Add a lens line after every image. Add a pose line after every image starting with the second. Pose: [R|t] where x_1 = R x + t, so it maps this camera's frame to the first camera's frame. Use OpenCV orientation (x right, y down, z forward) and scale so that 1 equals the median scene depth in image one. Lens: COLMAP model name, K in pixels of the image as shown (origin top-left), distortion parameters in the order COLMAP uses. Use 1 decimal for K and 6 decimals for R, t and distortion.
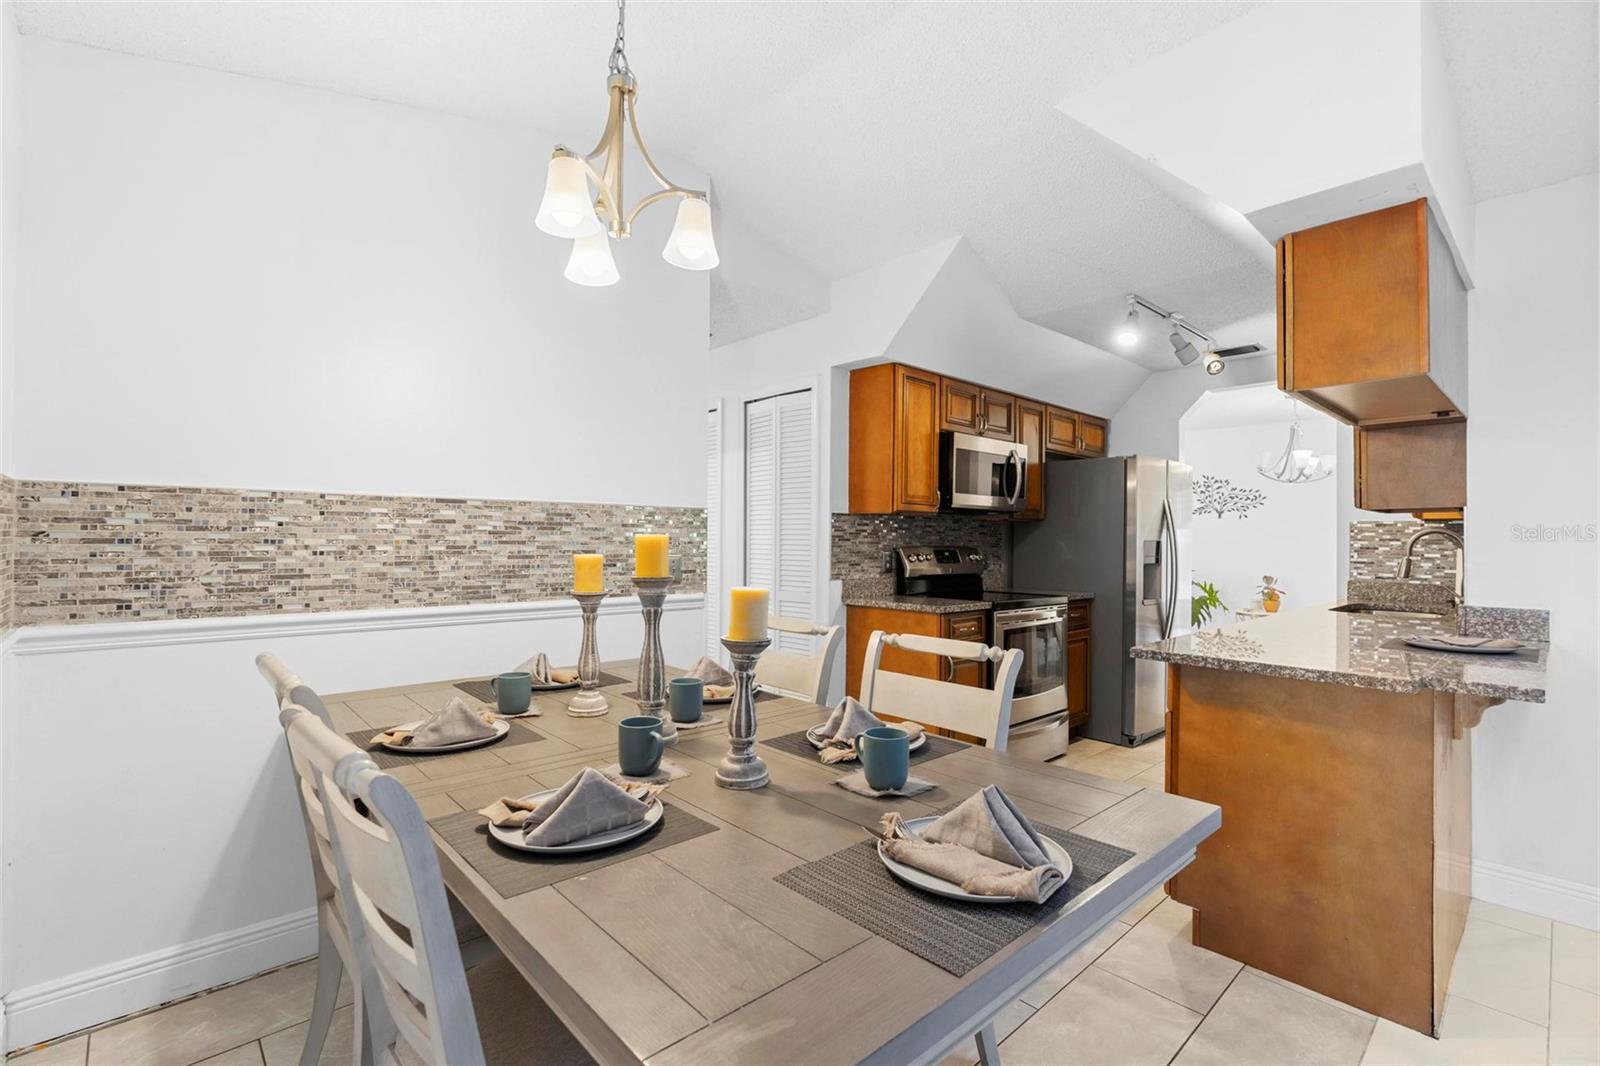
lens RADIAL K [[715.2, 0, 800.0], [0, 715.2, 533.0], [0, 0, 1]] dist [-0.001968, -0.000163]
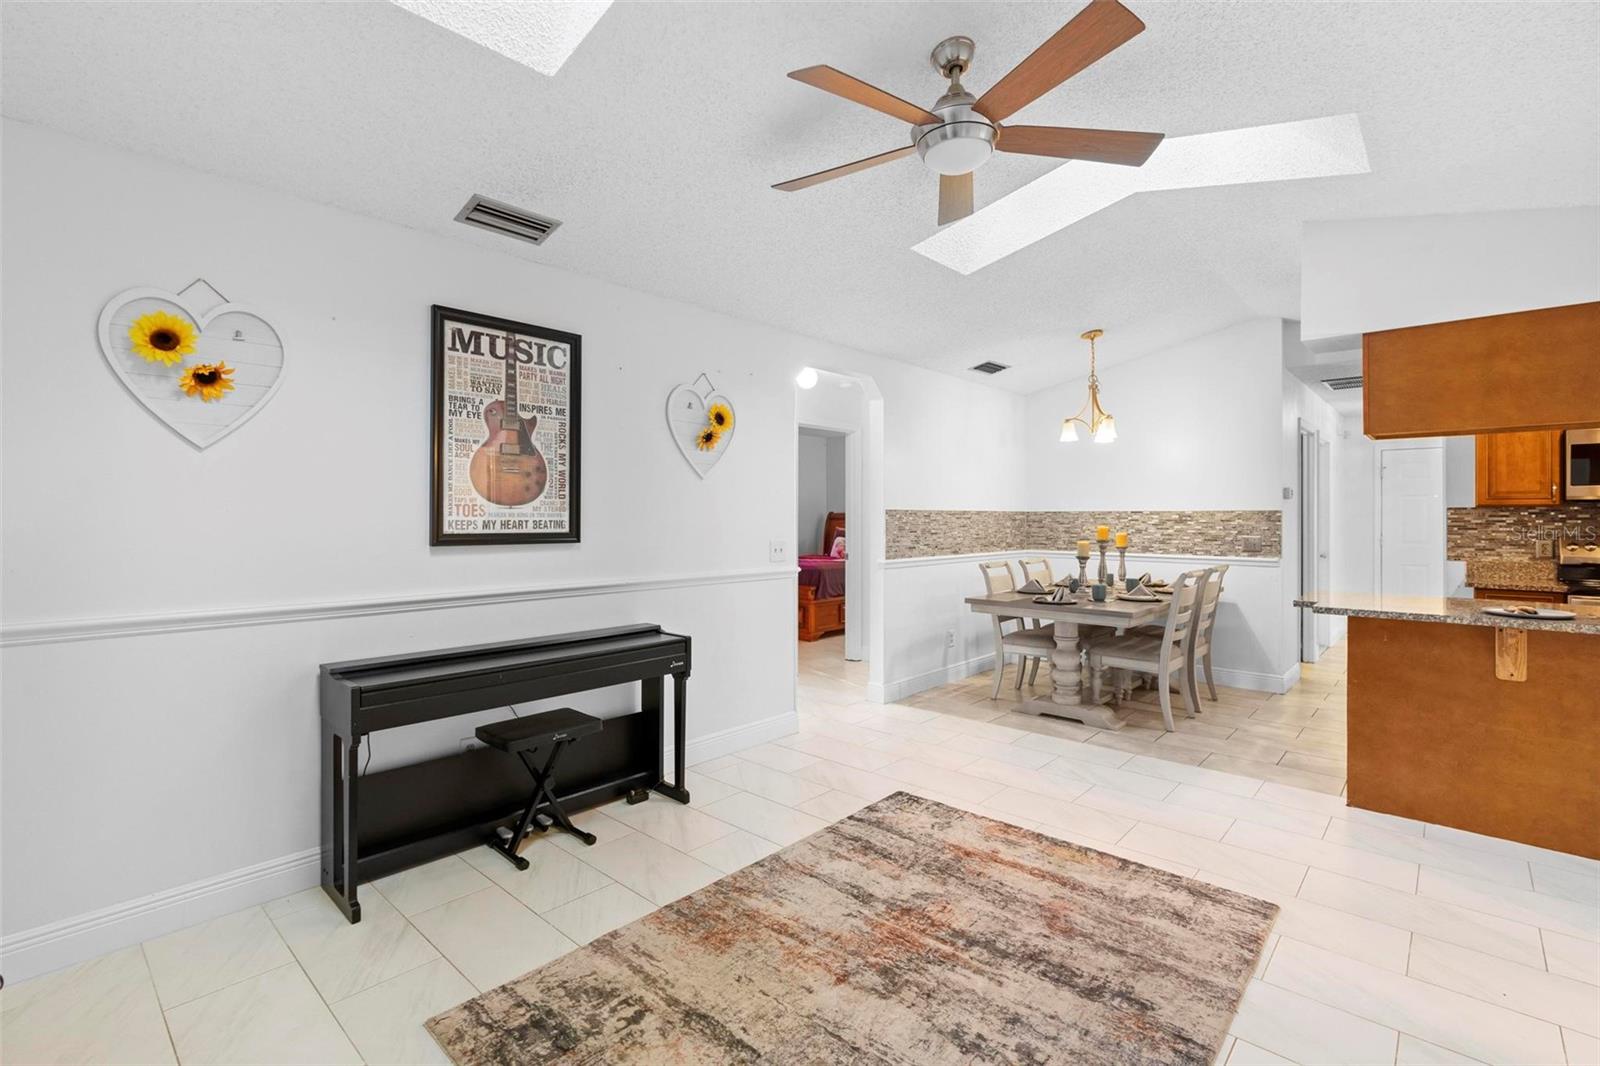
lens RADIAL K [[738.6, 0, 793.1], [0, 738.6, 517.2], [0, 0, 1]] dist [-0.000529, 0.000895]
pose [[0.078533, -0.006750, -0.996889, 2.004094], [0.009058, 0.999941, -0.006057, -0.021552], [0.996870, -0.008554, 0.078589, -0.416883]]
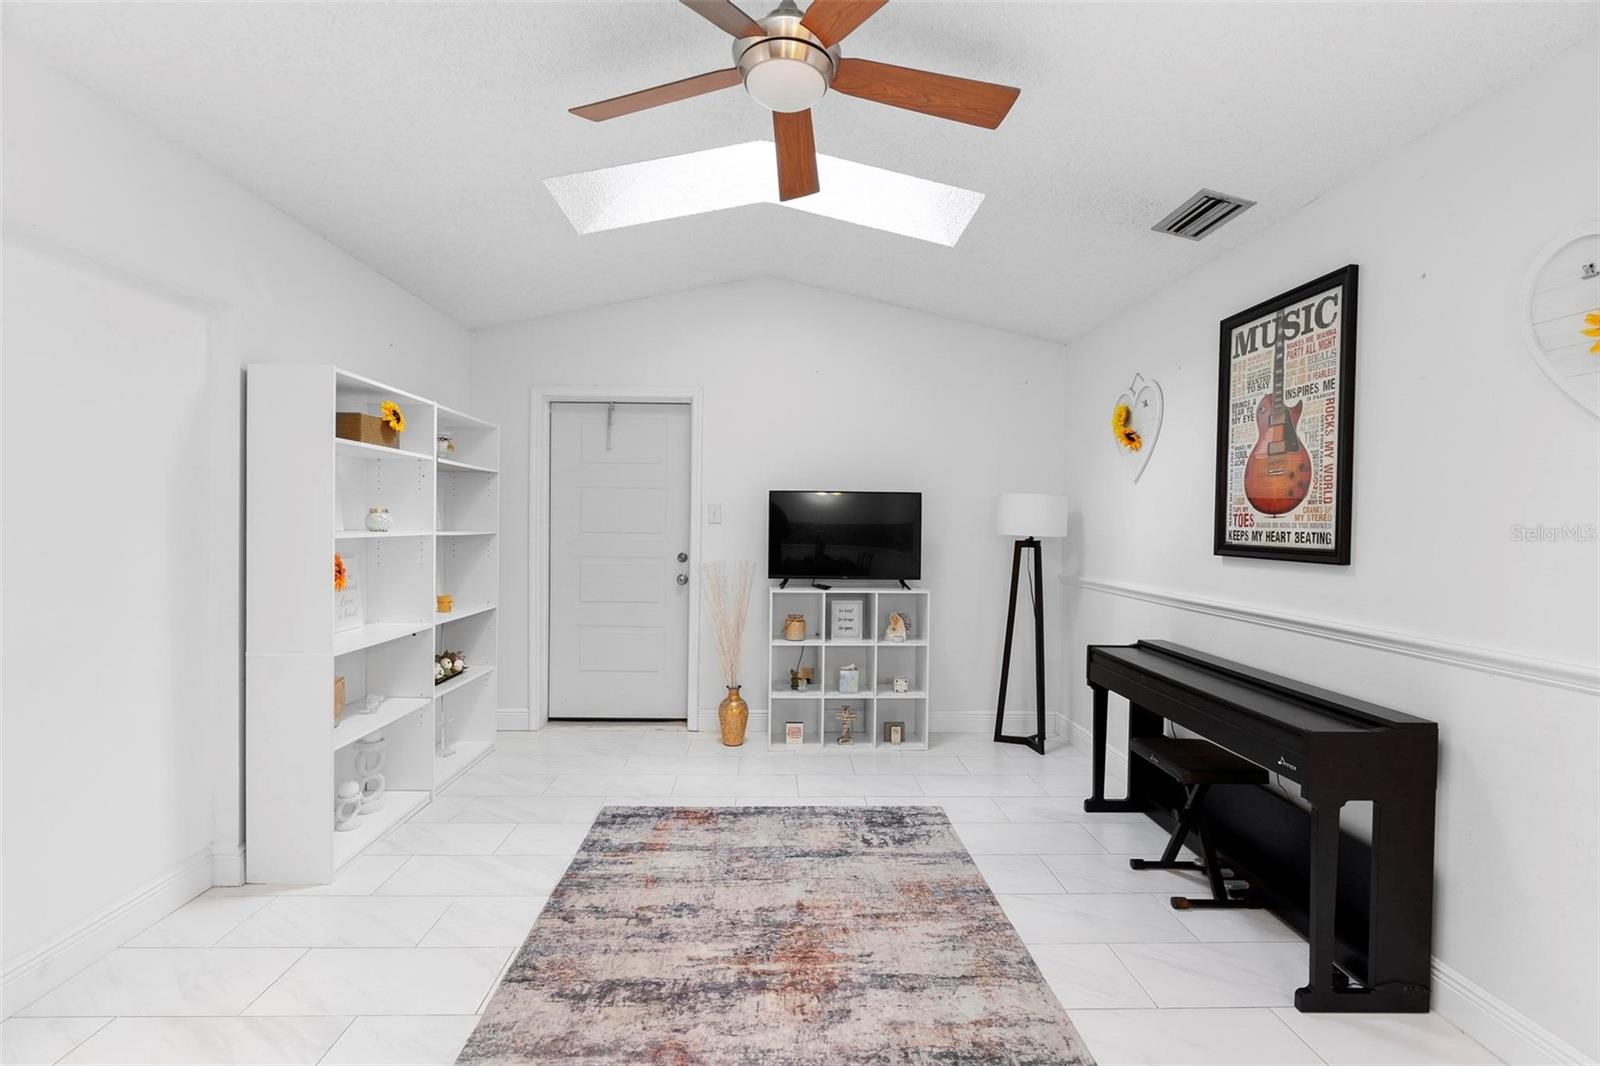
lens RADIAL K [[728.6, 0, 800.0], [0, 728.6, 533.0], [0, 0, 1]] dist [-0.004471, -0.000037]
pose [[-0.757748, -0.030308, 0.651843, 0.467125], [-0.029576, 0.999489, 0.012090, -0.018306], [-0.651876, -0.010117, -0.758258, 0.496035]]
